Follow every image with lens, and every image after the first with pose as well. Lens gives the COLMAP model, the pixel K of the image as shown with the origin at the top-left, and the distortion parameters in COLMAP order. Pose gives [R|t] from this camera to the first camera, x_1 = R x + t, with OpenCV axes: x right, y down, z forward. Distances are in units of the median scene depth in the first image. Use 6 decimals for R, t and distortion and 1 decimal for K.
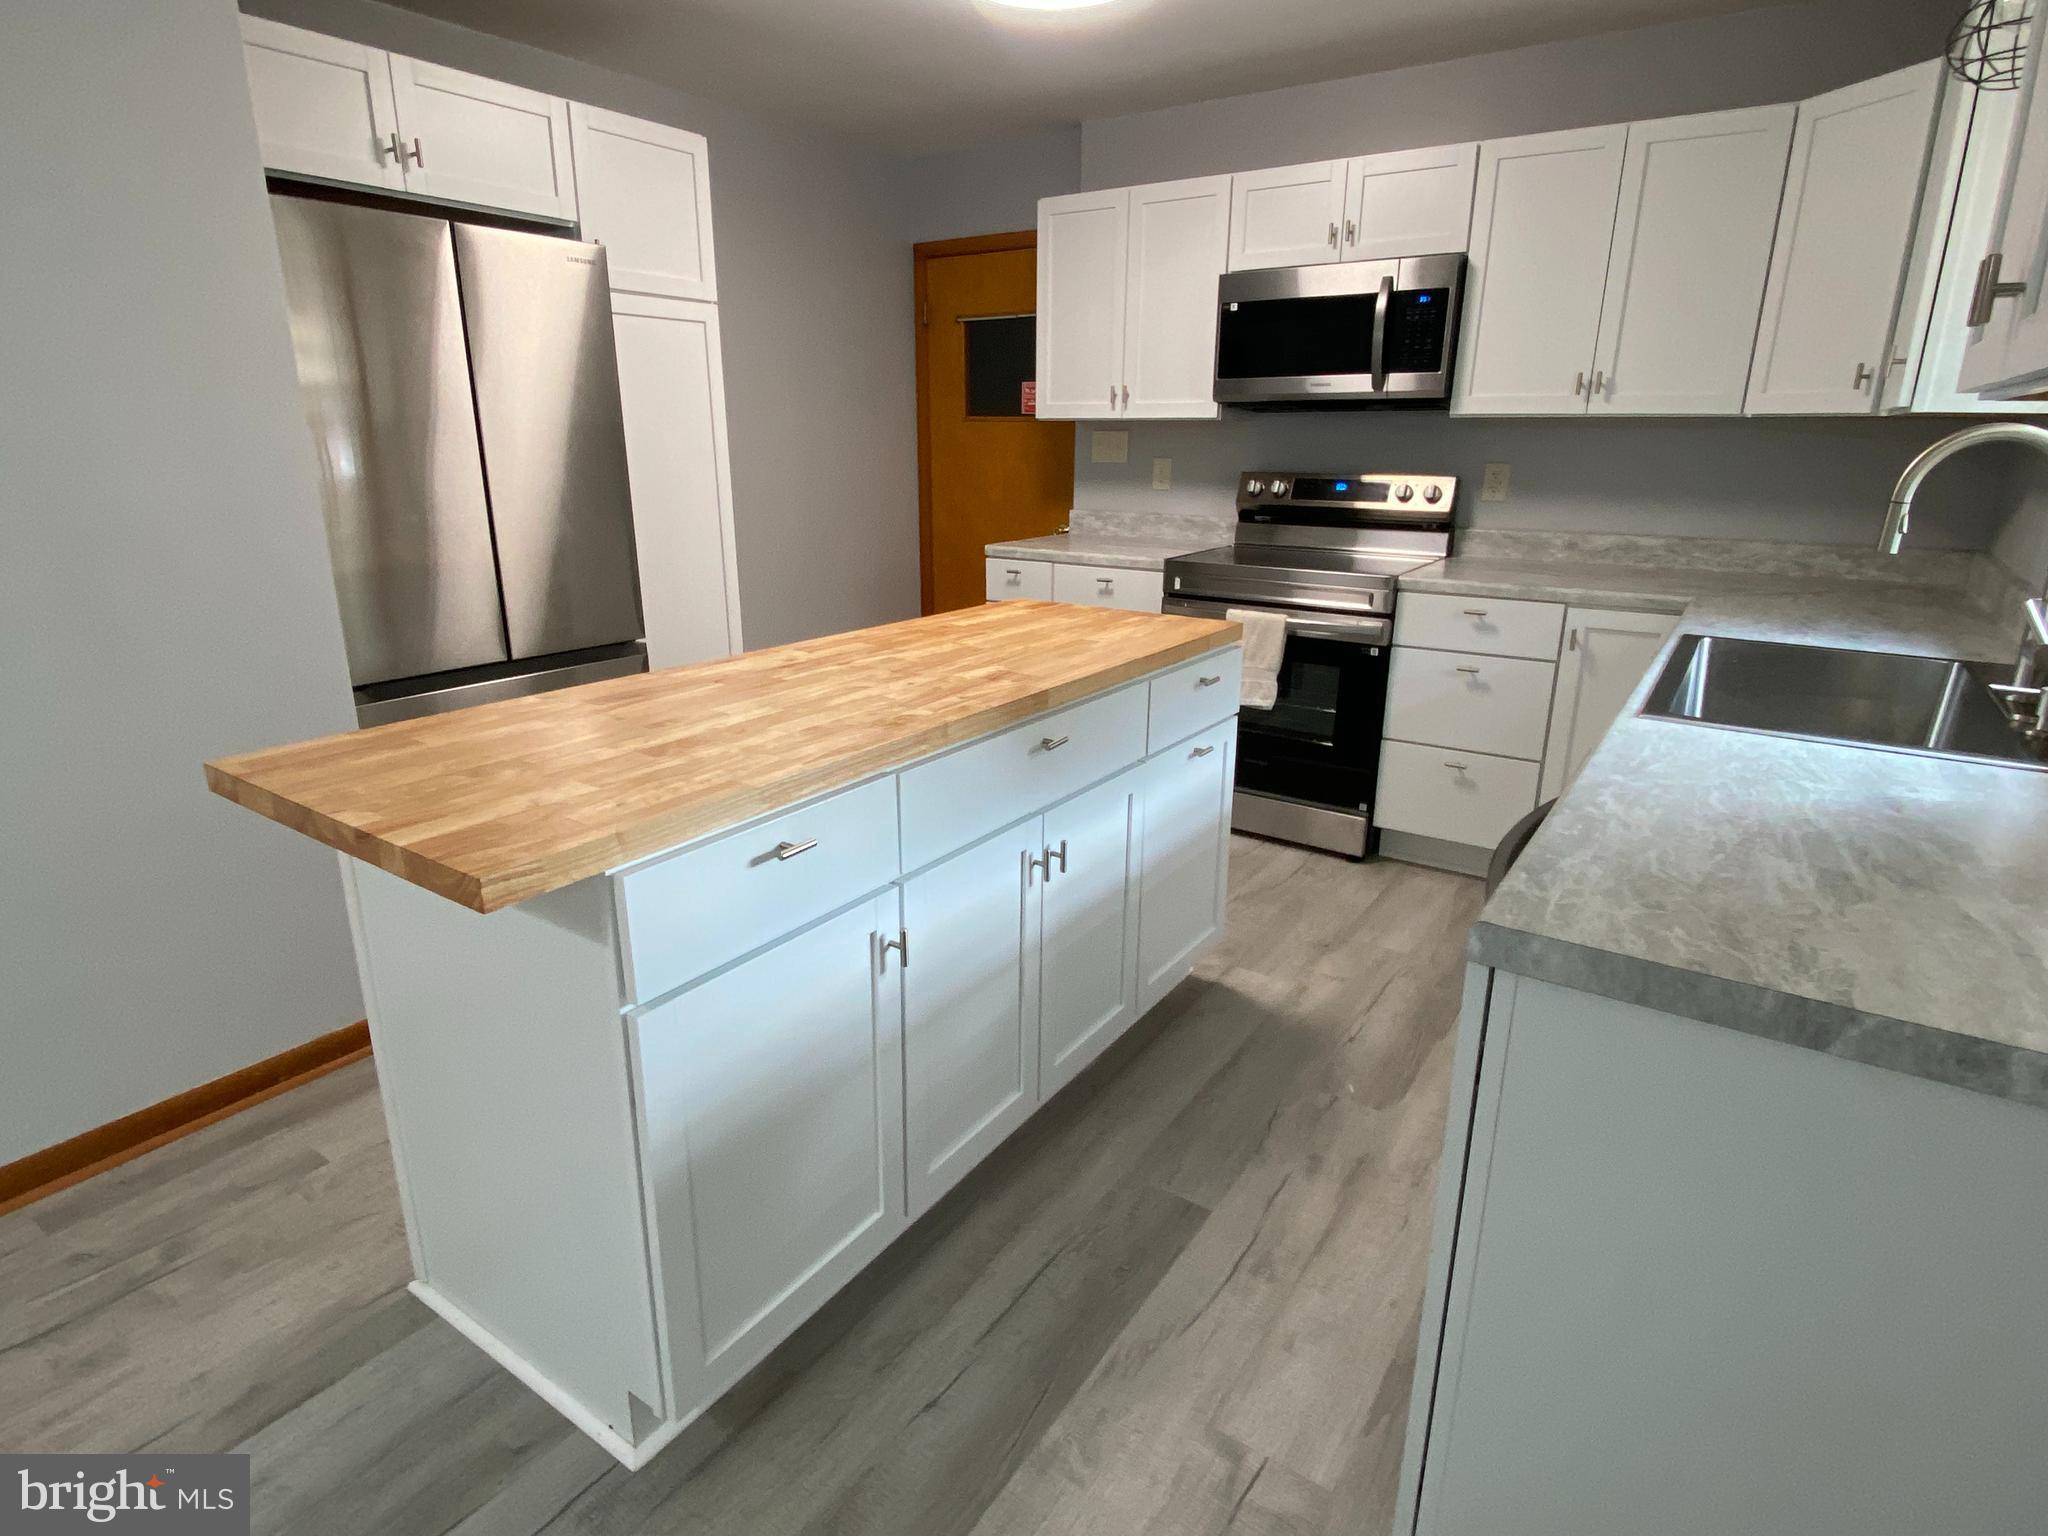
lens RADIAL K [[1068.1, 0, 1013.4], [0, 1068.1, 758.1], [0, 0, 1]] dist [0.054228, -0.054434]
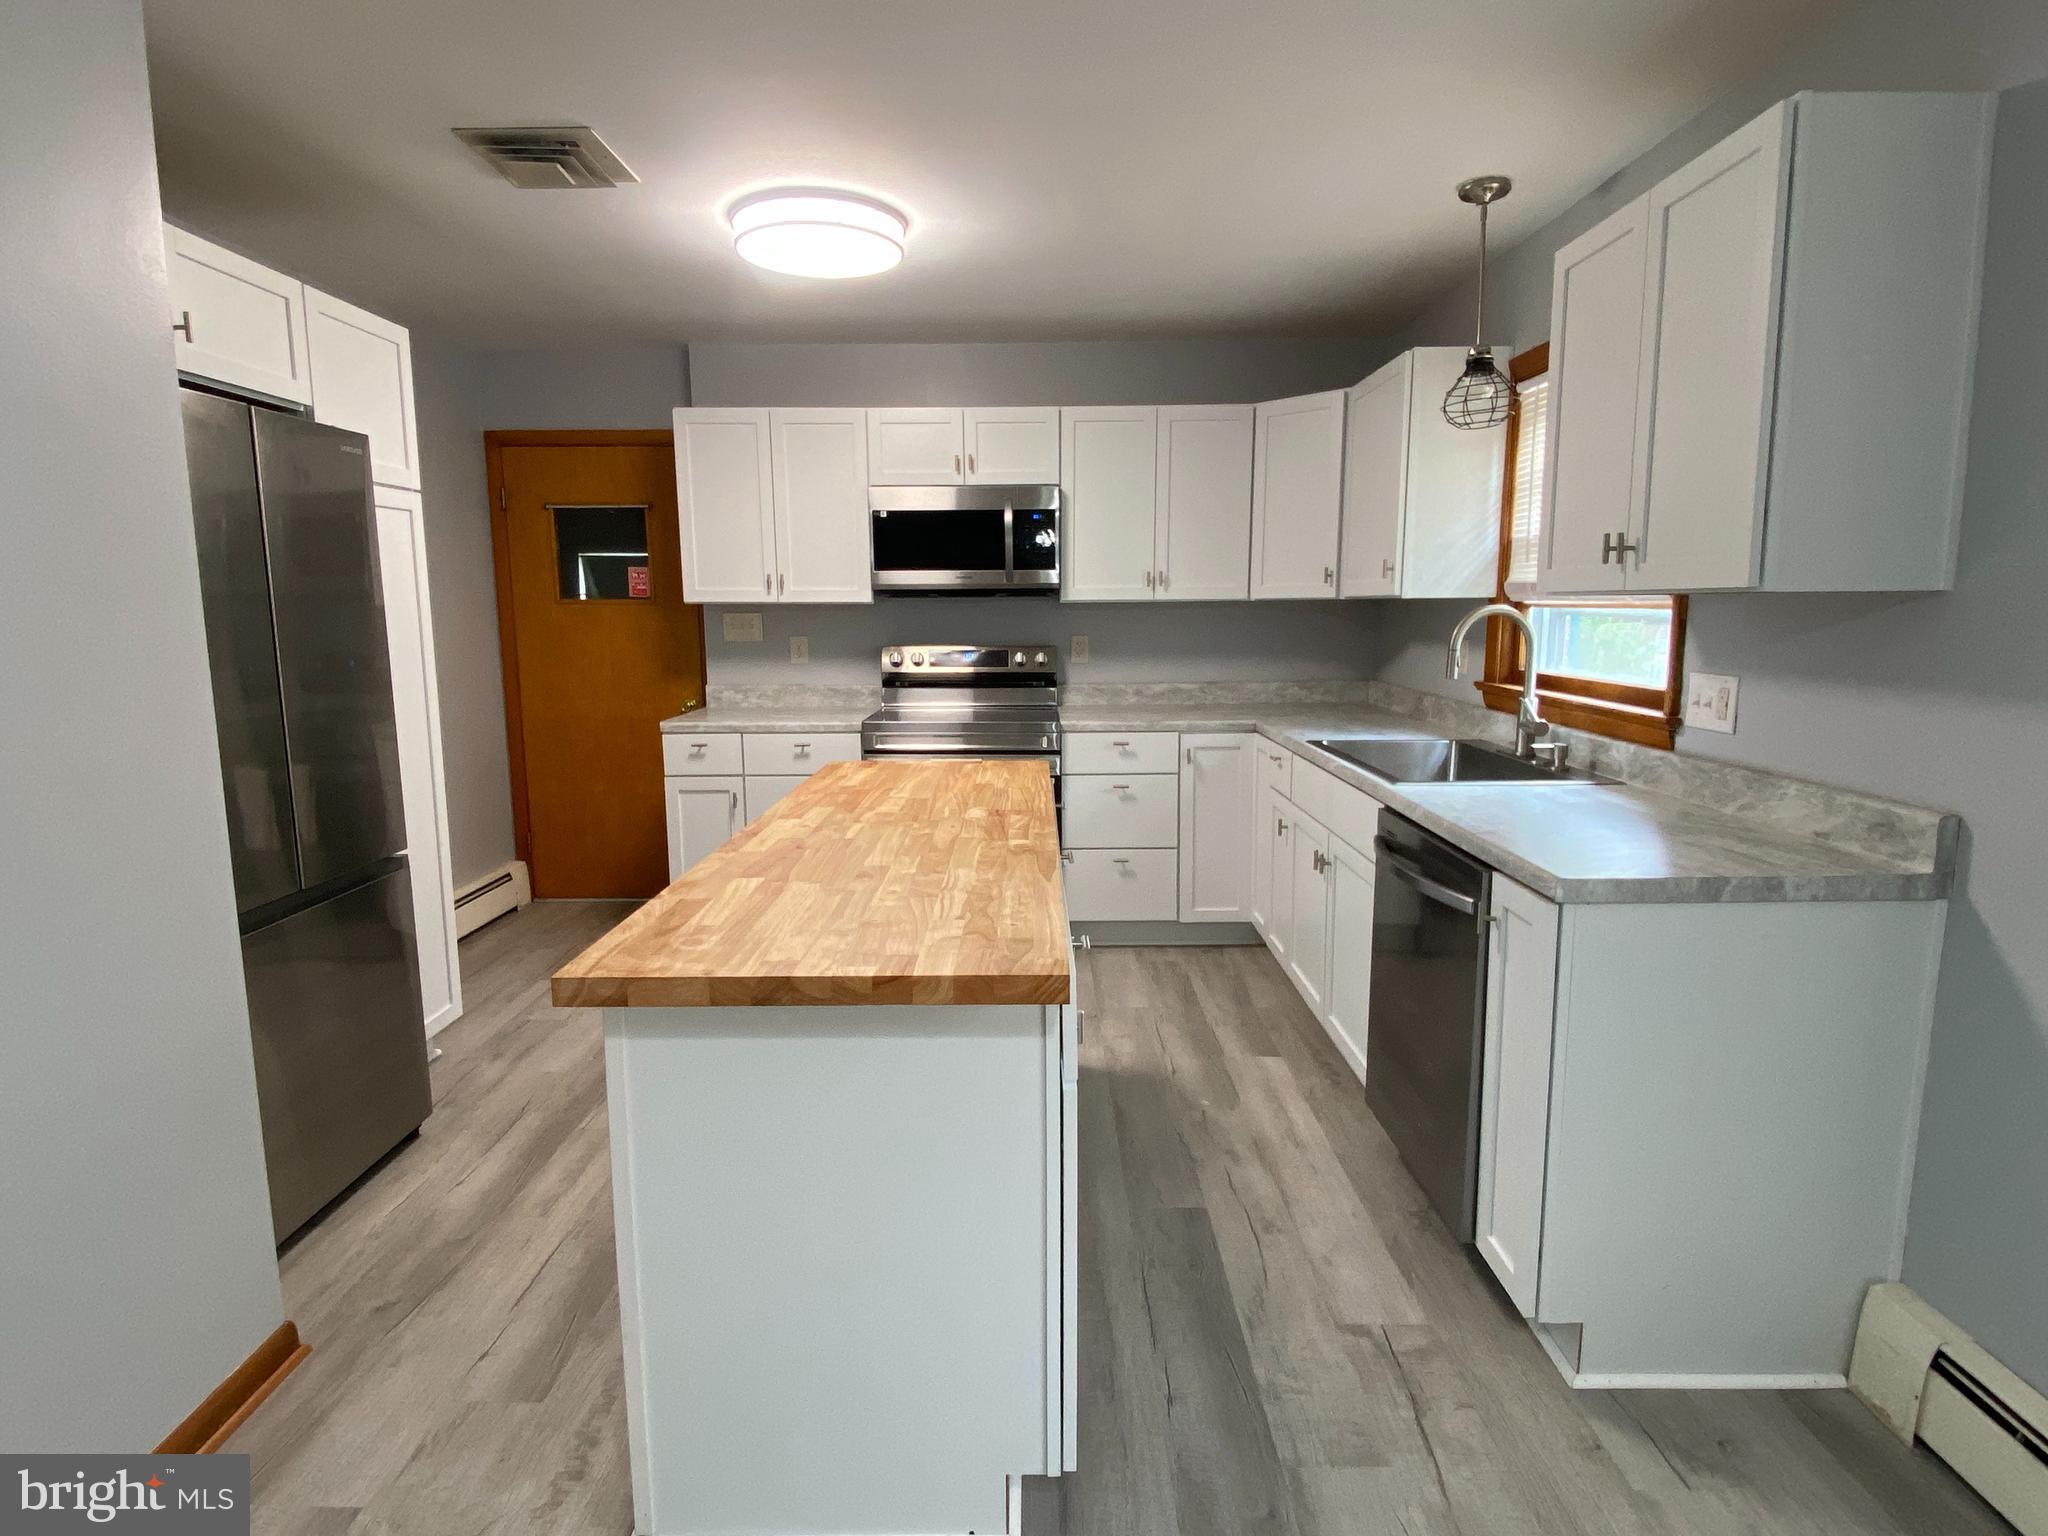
lens RADIAL K [[1068.1, 0, 1013.4], [0, 1068.1, 758.1], [0, 0, 1]] dist [0.054228, -0.054434]
pose [[0.829565, -0.090185, 0.551080, -0.400456], [0.172965, 0.979836, -0.100021, -0.008078], [-0.530948, 0.178292, 0.828436, -0.019258]]
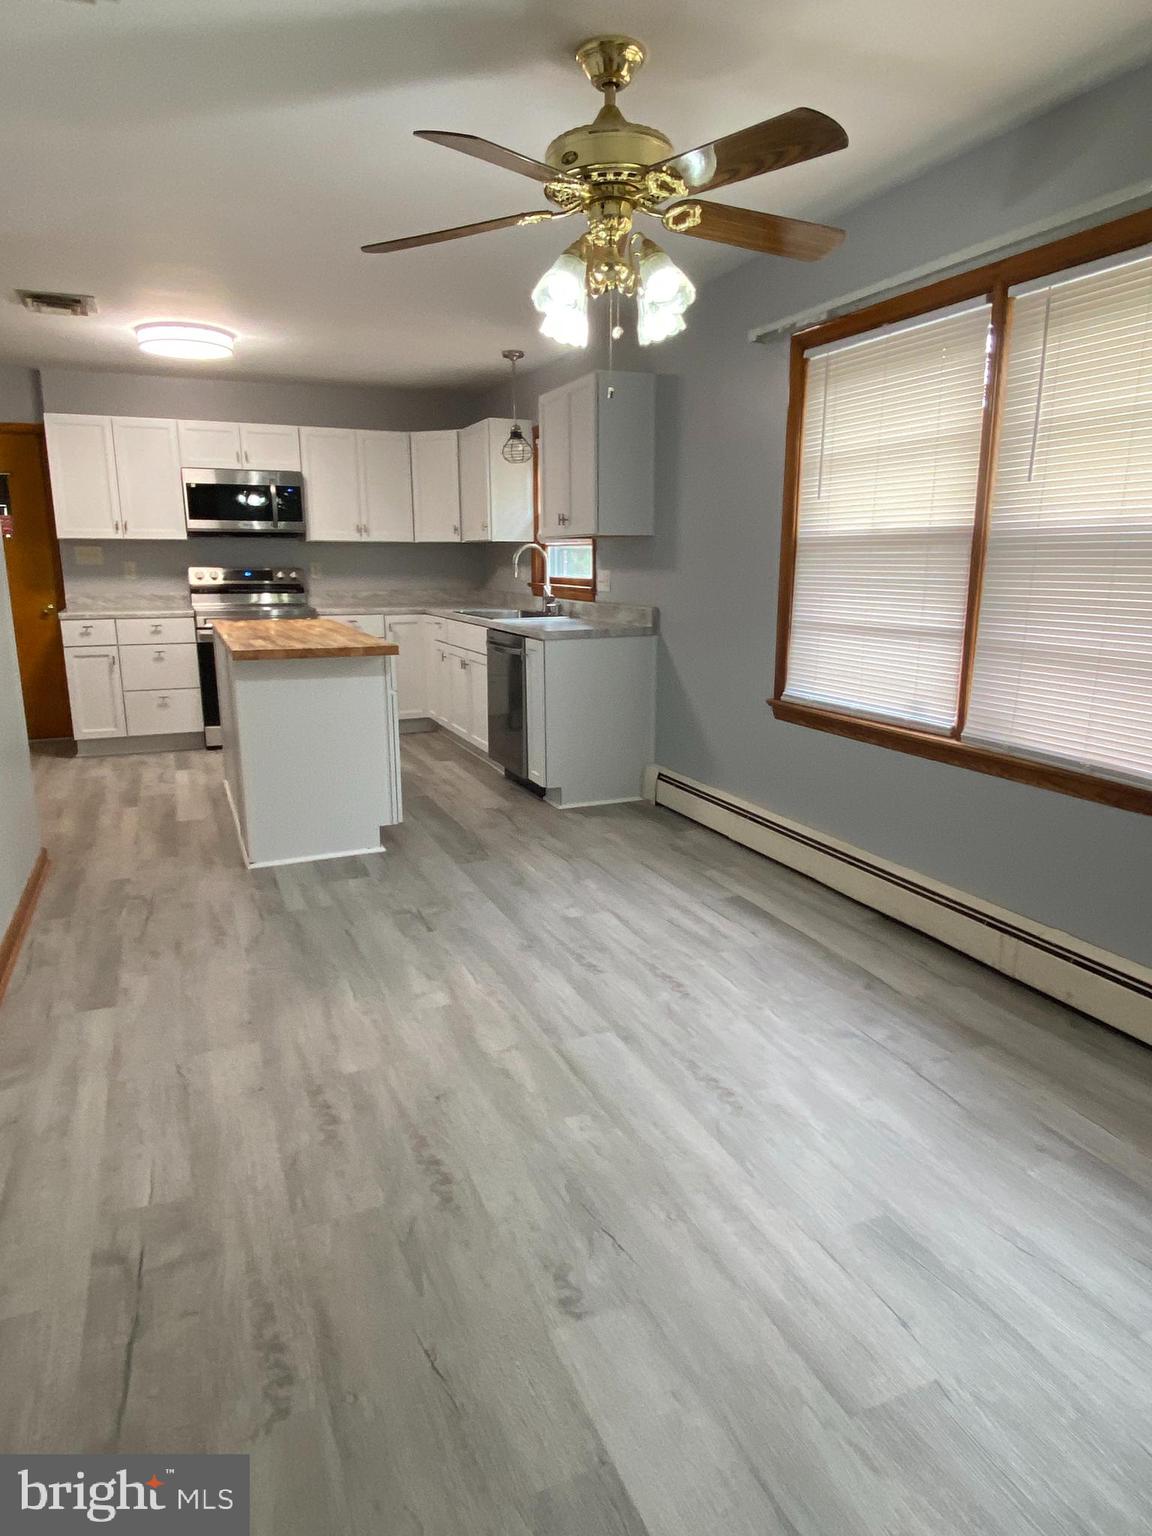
lens RADIAL K [[927.9, 0, 585.5], [0, 927.9, 768.8], [0, 0, 1]] dist [0.071675, -0.124637]
pose [[0.523239, -0.191823, 0.830316, -1.065336], [0.249804, 0.966060, 0.065764, 0.172457], [-0.814750, 0.173006, 0.553399, -0.508893]]
